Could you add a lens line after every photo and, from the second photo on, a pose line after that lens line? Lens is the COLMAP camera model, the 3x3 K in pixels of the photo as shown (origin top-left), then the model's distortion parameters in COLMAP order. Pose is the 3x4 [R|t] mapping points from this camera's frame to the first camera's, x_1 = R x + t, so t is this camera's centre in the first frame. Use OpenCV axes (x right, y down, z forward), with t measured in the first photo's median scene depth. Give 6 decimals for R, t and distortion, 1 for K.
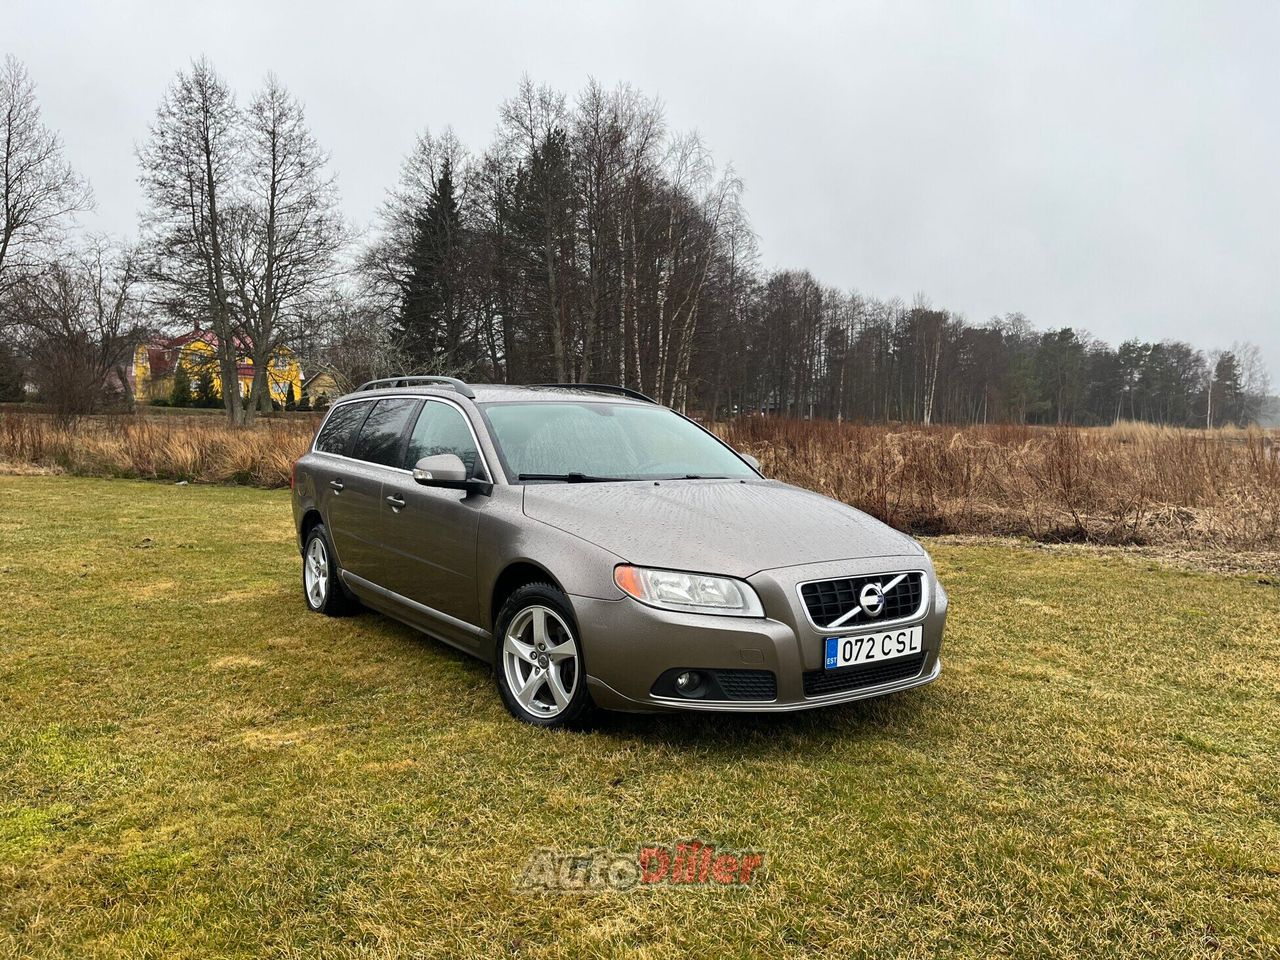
lens RADIAL K [[983.1, 0, 643.0], [0, 983.1, 451.9], [0, 0, 1]] dist [0.080051, -0.116335]
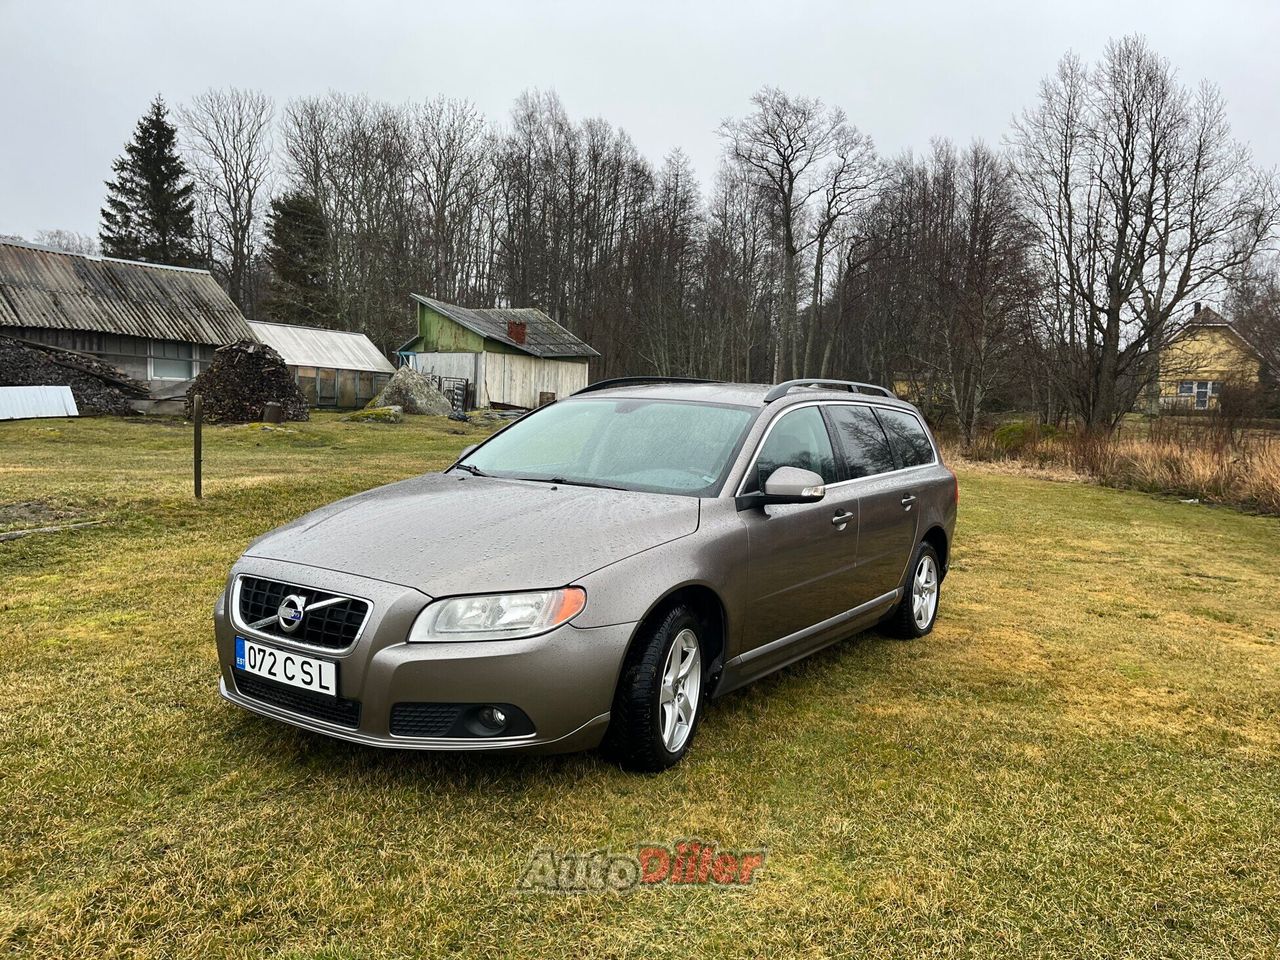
lens RADIAL K [[961.0, 0, 640.0], [0, 961.0, 480.0], [0, 0, 1]] dist [0.048154, -0.052408]
pose [[0.345035, 0.064411, -0.936377, 1.125025], [-0.052851, 0.997393, 0.049134, -0.025362], [0.937101, 0.032535, 0.347540, 0.985582]]
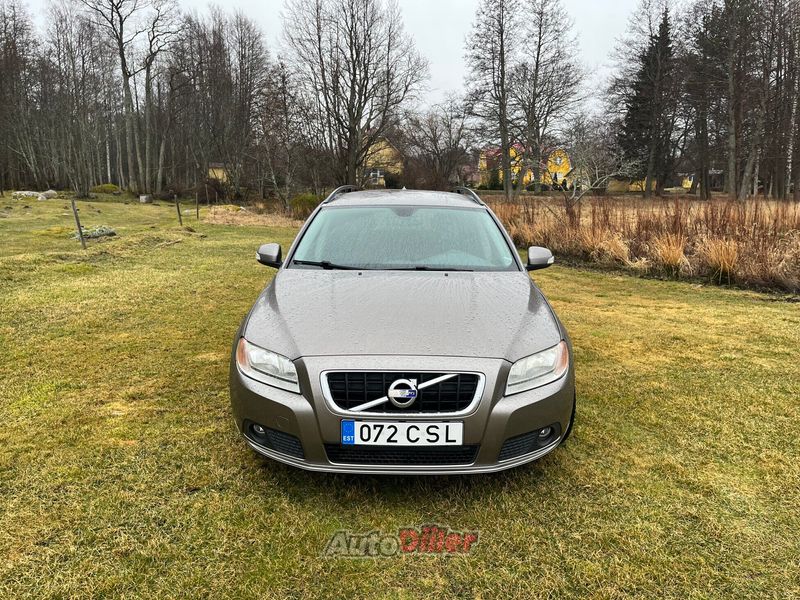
lens RADIAL K [[614.4, 0, 401.9], [0, 614.4, 282.4], [0, 0, 1]] dist [0.080051, -0.116335]
pose [[0.808303, 0.074068, -0.584089, 0.637013], [-0.009425, 0.993556, 0.112950, -0.058424], [0.588692, -0.085793, 0.803792, 0.434260]]
